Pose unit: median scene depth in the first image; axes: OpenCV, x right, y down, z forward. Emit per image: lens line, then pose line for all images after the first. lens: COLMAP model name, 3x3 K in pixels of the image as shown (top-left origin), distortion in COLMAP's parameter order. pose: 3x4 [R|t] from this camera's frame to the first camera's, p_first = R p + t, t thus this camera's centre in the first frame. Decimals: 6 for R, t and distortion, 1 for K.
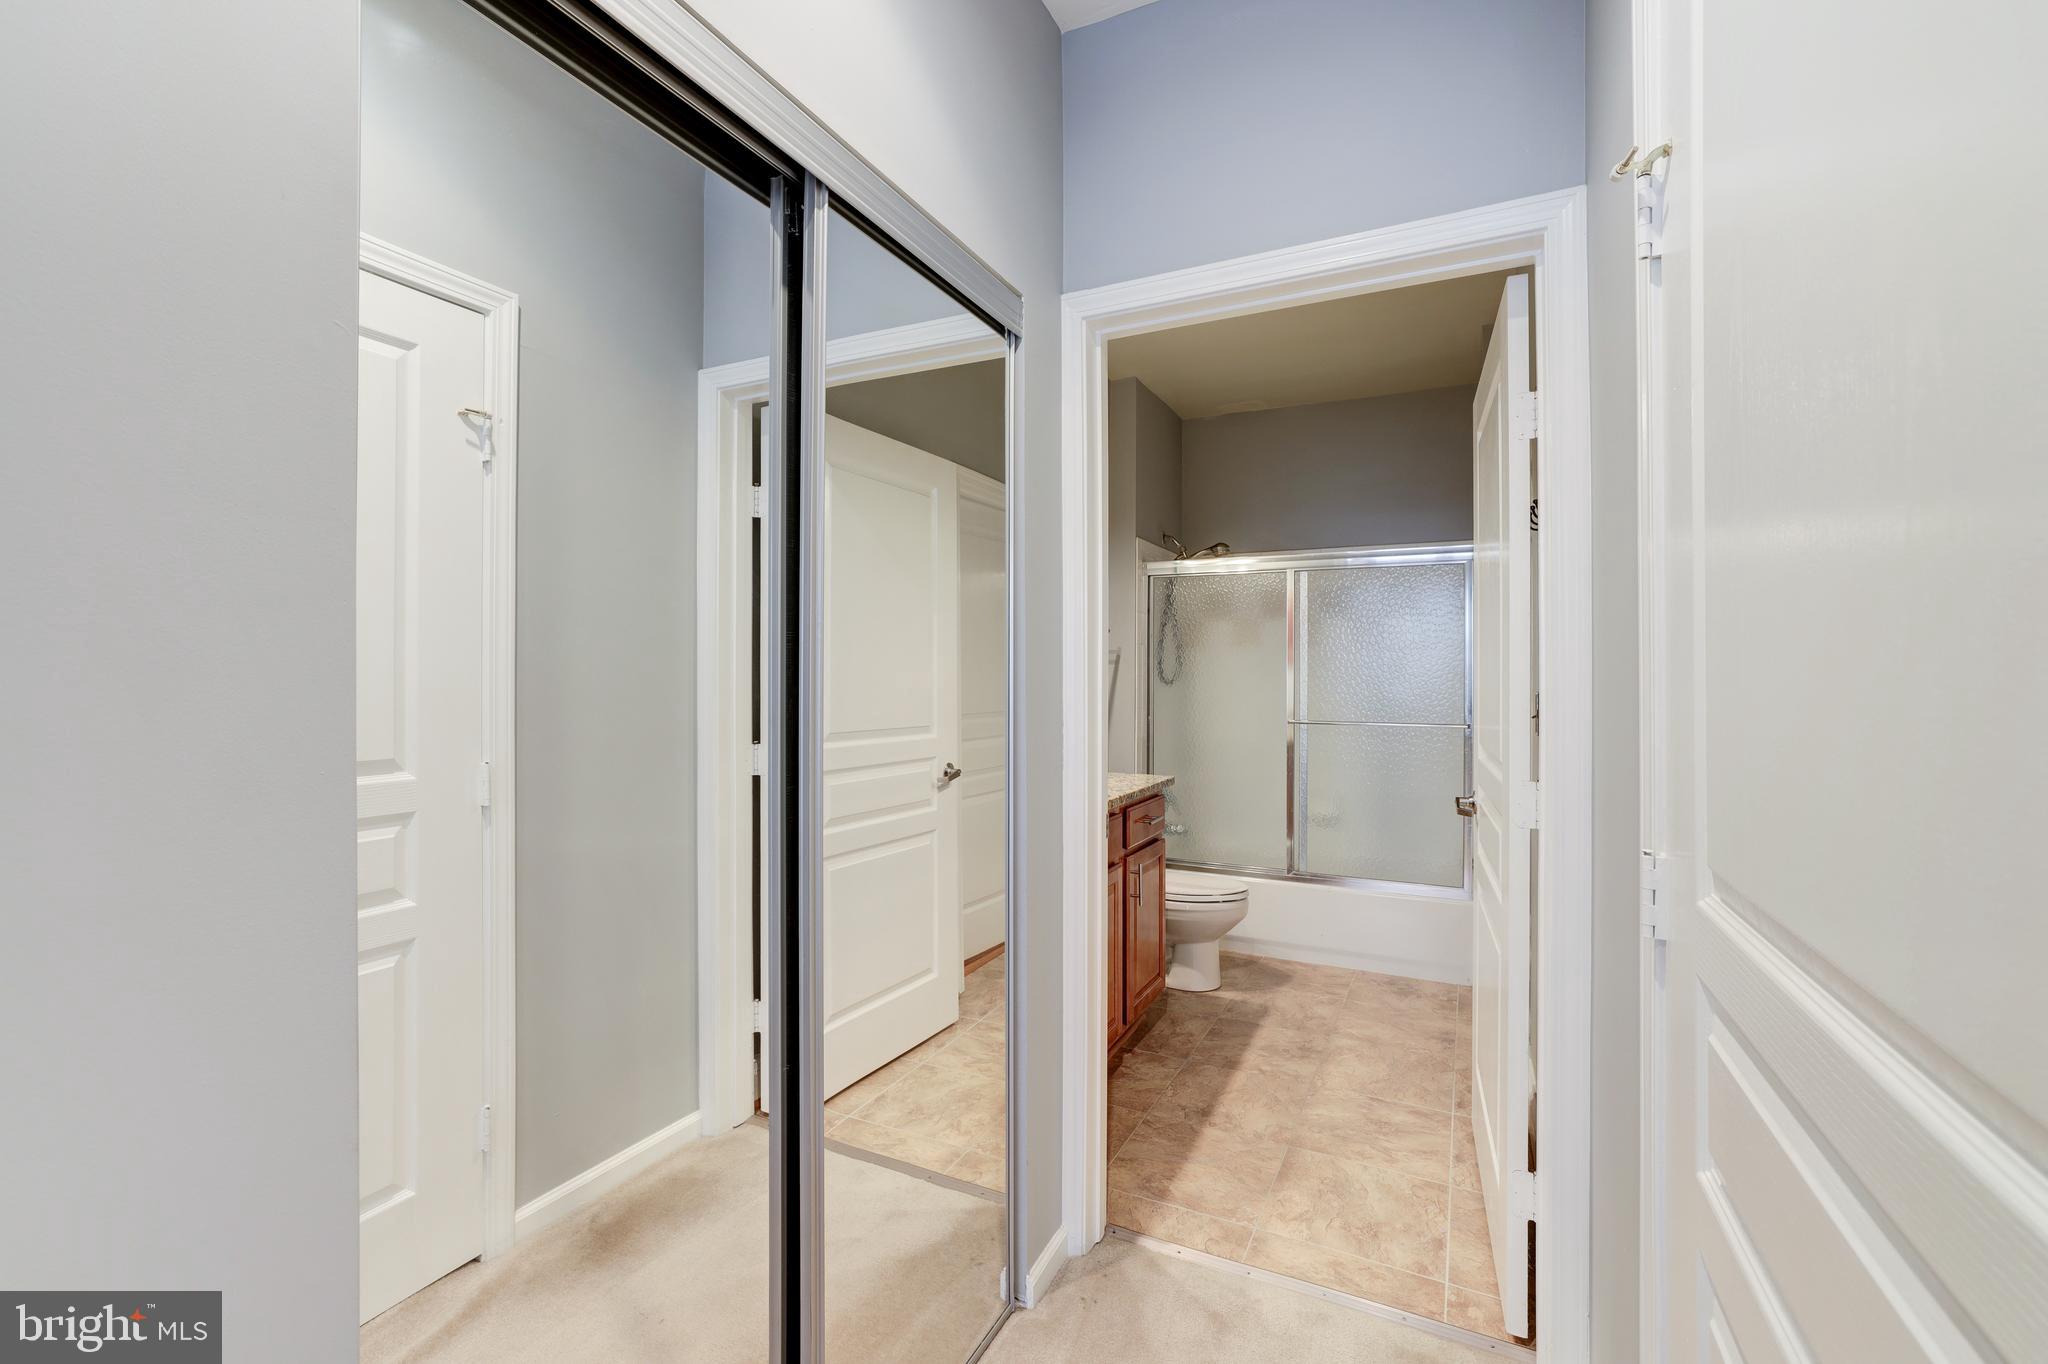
lens RADIAL K [[885.3, 0, 1024.7], [0, 885.3, 673.9], [0, 0, 1]] dist [-0.051141, 0.018627]
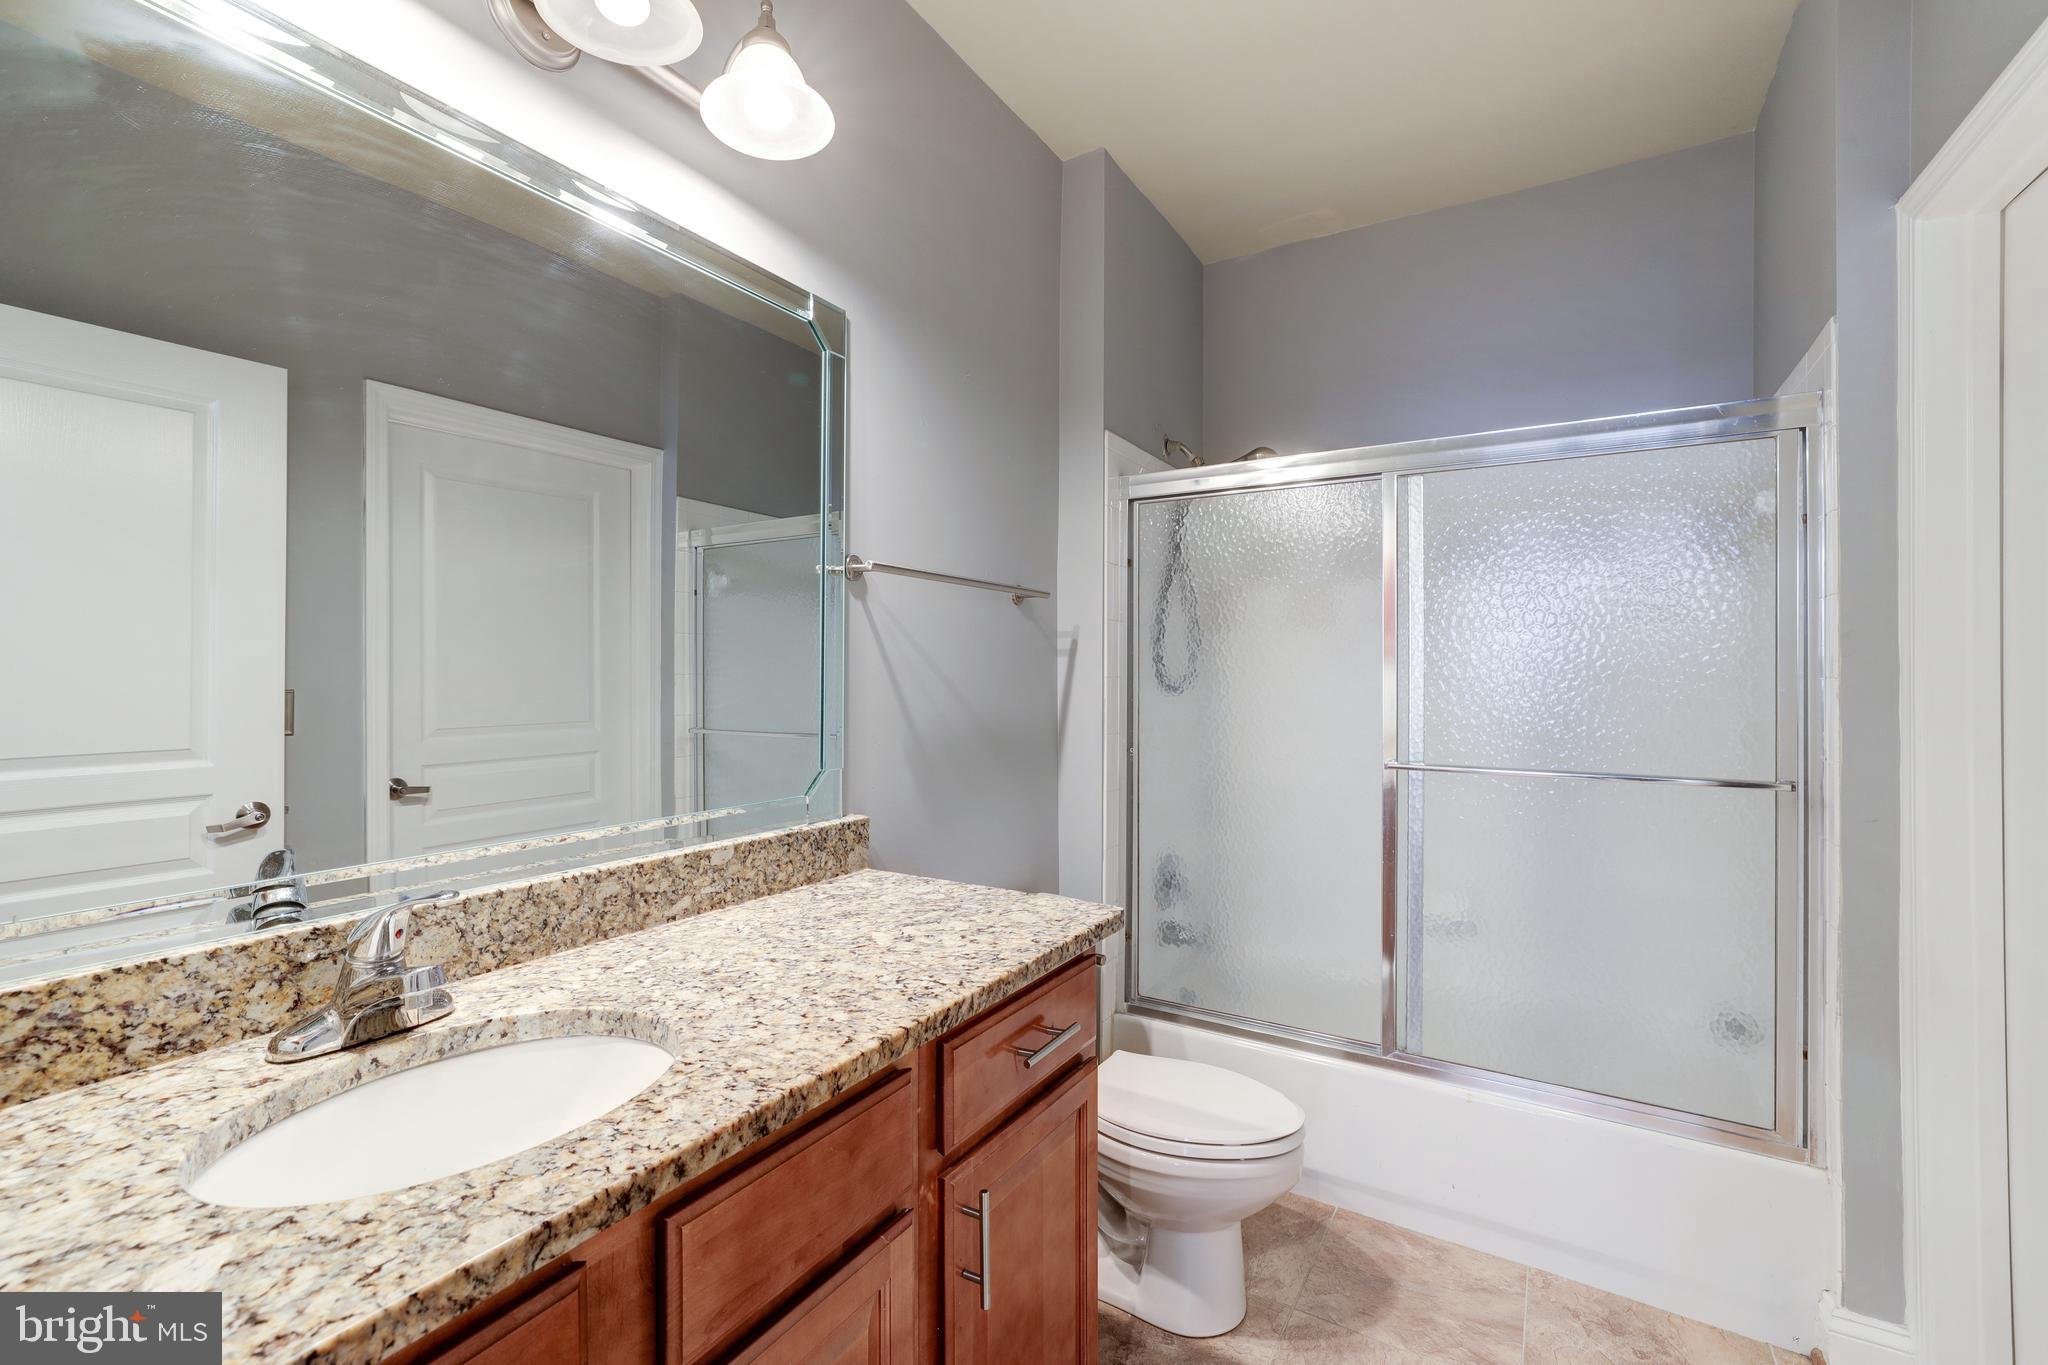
lens RADIAL K [[879.4, 0, 1024.0], [0, 879.4, 670.1], [0, 0, 1]] dist [-0.037586, 0.022941]
pose [[0.995369, -0.000344, -0.096127, 0.128549], [0.000521, 0.999998, 0.001822, -0.004000], [0.096126, -0.001864, 0.995367, 0.442252]]
